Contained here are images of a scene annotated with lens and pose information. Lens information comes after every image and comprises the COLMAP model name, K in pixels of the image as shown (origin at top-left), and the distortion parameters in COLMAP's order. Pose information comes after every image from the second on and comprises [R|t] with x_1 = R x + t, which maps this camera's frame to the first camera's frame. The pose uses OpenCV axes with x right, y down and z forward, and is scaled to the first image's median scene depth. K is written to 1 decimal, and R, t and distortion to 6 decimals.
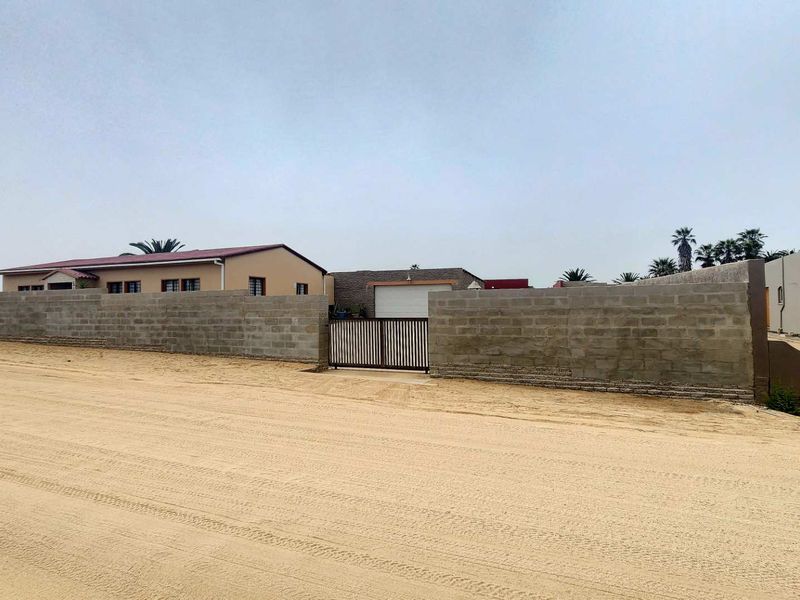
lens RADIAL K [[732.4, 0, 403.2], [0, 732.4, 300.4], [0, 0, 1]] dist [0.114913, -0.082793]
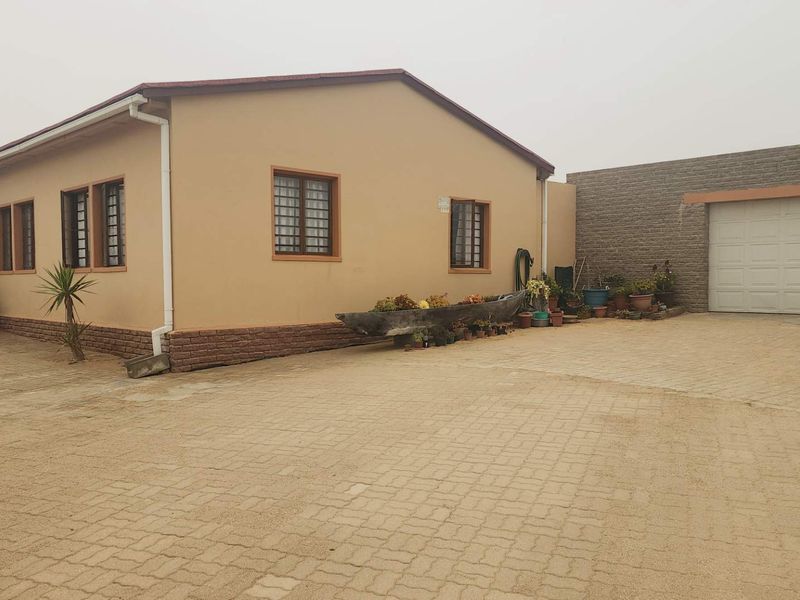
lens RADIAL K [[732.4, 0, 403.2], [0, 732.4, 300.4], [0, 0, 1]] dist [0.114913, -0.082793]
pose [[0.929433, 0.015371, -0.368670, -0.032834], [-0.002643, 0.999384, 0.035005, 0.007637], [0.368981, -0.031561, 0.928901, 0.515701]]
